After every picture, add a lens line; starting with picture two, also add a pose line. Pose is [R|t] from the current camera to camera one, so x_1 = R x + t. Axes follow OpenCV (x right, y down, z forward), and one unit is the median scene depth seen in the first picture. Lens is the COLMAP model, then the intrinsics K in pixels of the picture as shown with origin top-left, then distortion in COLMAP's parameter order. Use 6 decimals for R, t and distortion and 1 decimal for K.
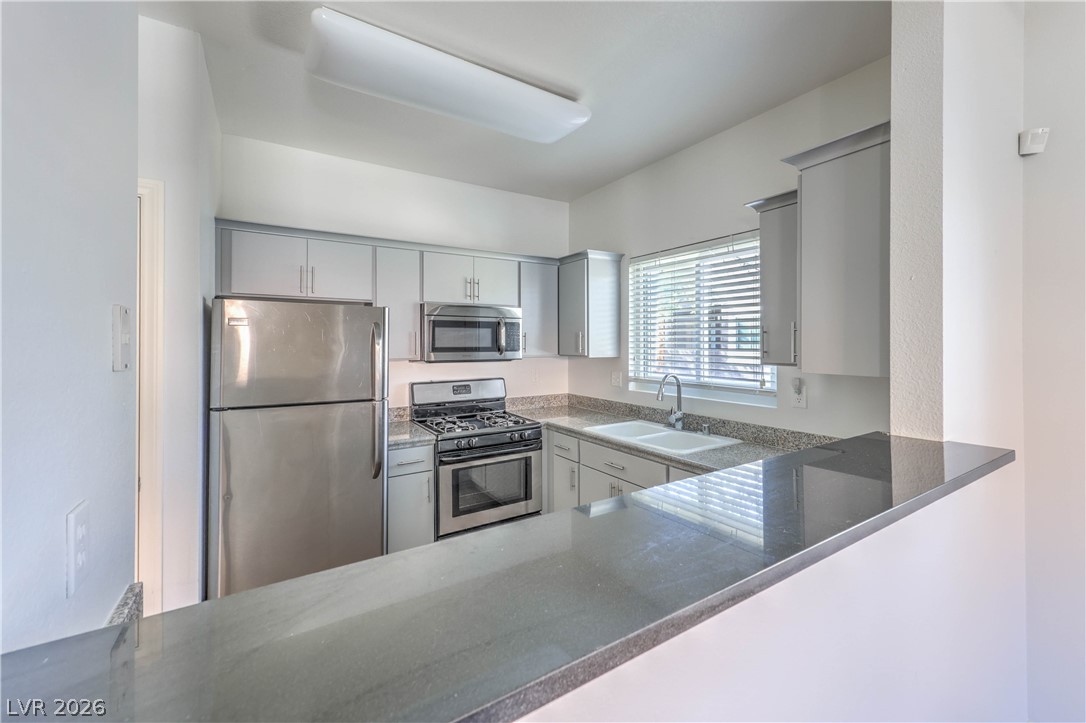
lens RADIAL K [[447.4, 0, 550.3], [0, 447.4, 343.9], [0, 0, 1]] dist [0.007576, -0.000040]
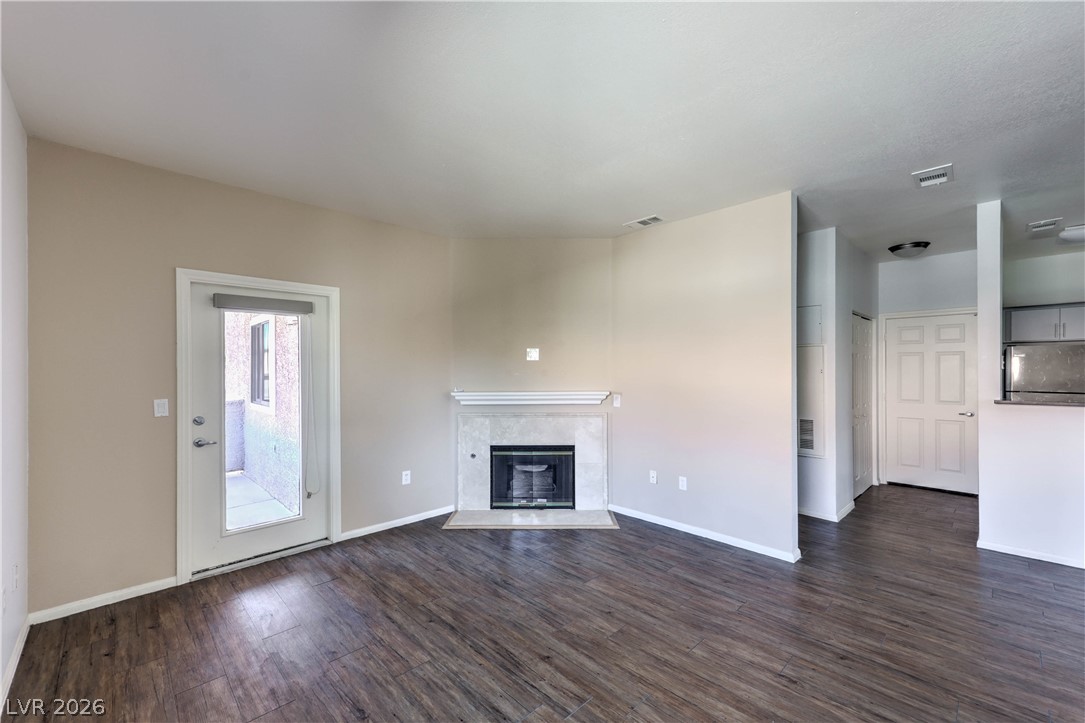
lens RADIAL K [[444.1, 0, 560.7], [0, 444.1, 368.2], [0, 0, 1]] dist [0.009523, 0.000159]
pose [[0.210332, 0.001451, -0.977629, 0.681956], [-0.003672, 0.999993, 0.000694, 0.014967], [0.977623, 0.003444, 0.210336, -1.141051]]
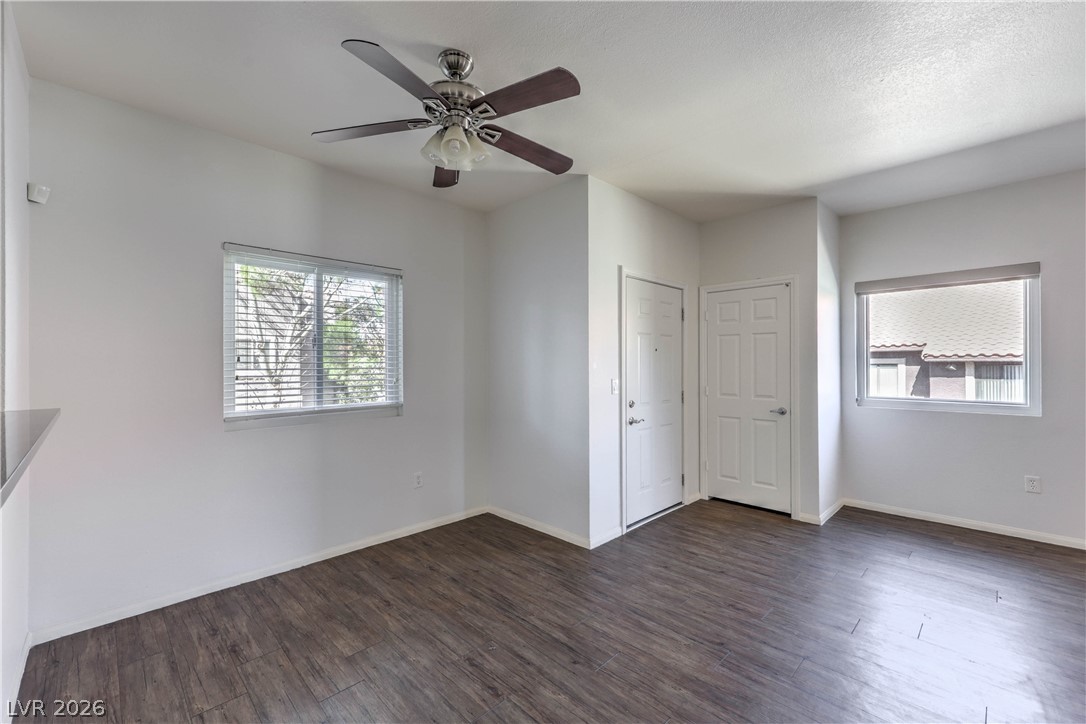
lens RADIAL K [[454.6, 0, 554.6], [0, 454.6, 360.6], [0, 0, 1]] dist [0.008600, 0.000115]
pose [[-0.211651, 0.008863, 0.977305, -0.288044], [0.007776, 0.999943, -0.007384, 0.034368], [-0.977314, 0.006036, -0.211708, -0.101757]]
